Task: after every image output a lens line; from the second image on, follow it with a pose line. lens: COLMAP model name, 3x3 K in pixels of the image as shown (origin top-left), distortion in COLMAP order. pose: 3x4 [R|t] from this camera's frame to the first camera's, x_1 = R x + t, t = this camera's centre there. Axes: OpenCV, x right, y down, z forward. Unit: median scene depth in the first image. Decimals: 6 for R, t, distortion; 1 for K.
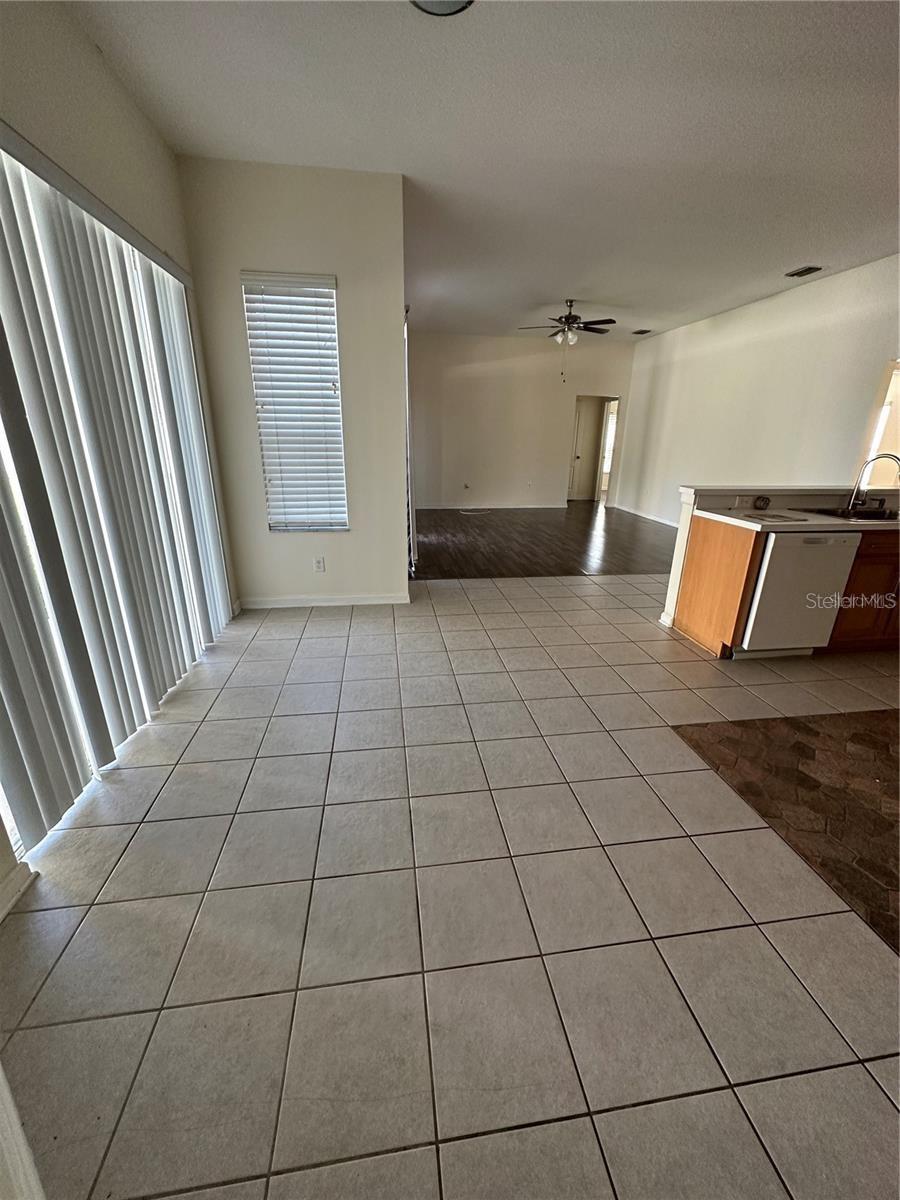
lens RADIAL K [[475.0, 0, 450.0], [0, 475.0, 600.0], [0, 0, 1]] dist [-0.002704, -0.000483]
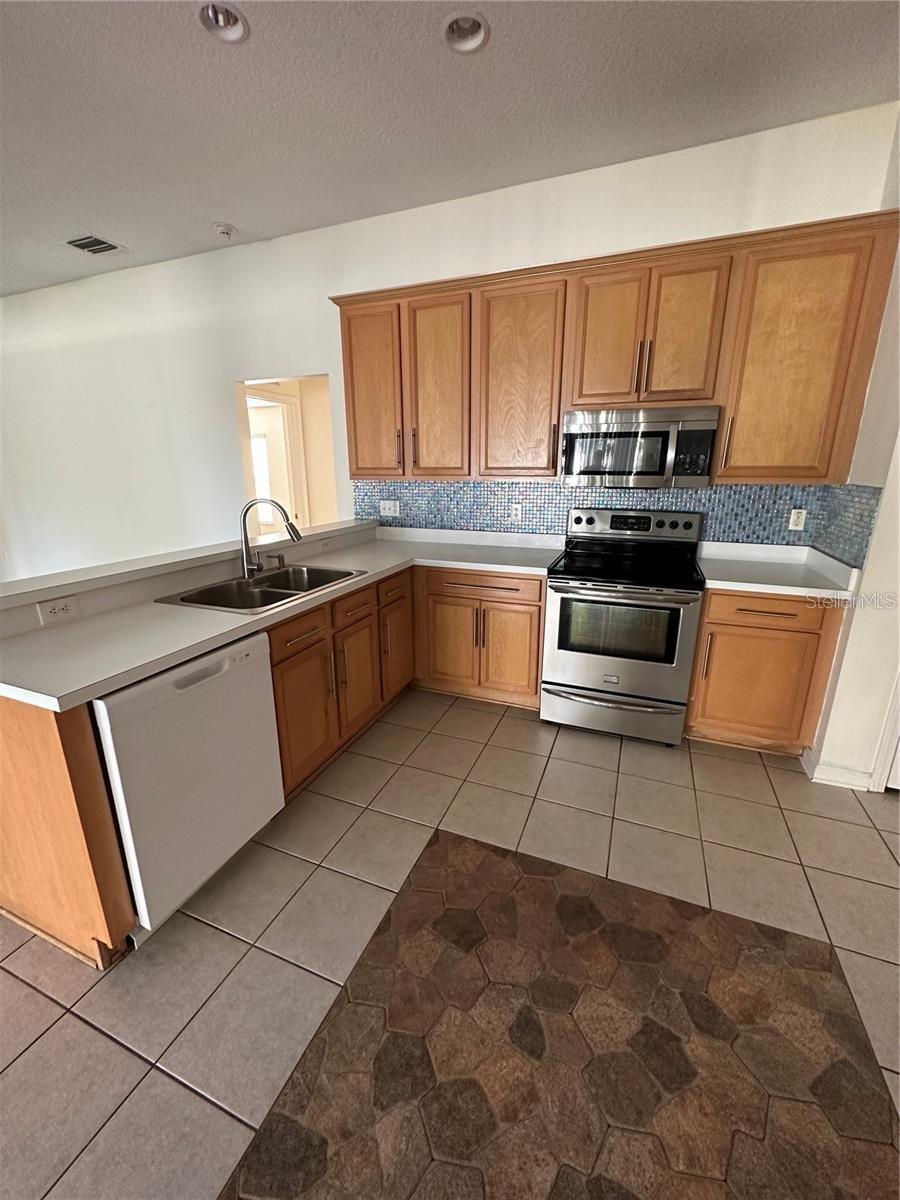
lens RADIAL K [[475.0, 0, 450.0], [0, 475.0, 600.0], [0, 0, 1]] dist [-0.002704, -0.000483]
pose [[0.494908, -0.247511, 0.832949, 0.442978], [0.294905, 0.949525, 0.106930, -0.161766], [-0.817372, 0.192720, 0.542920, 0.423865]]
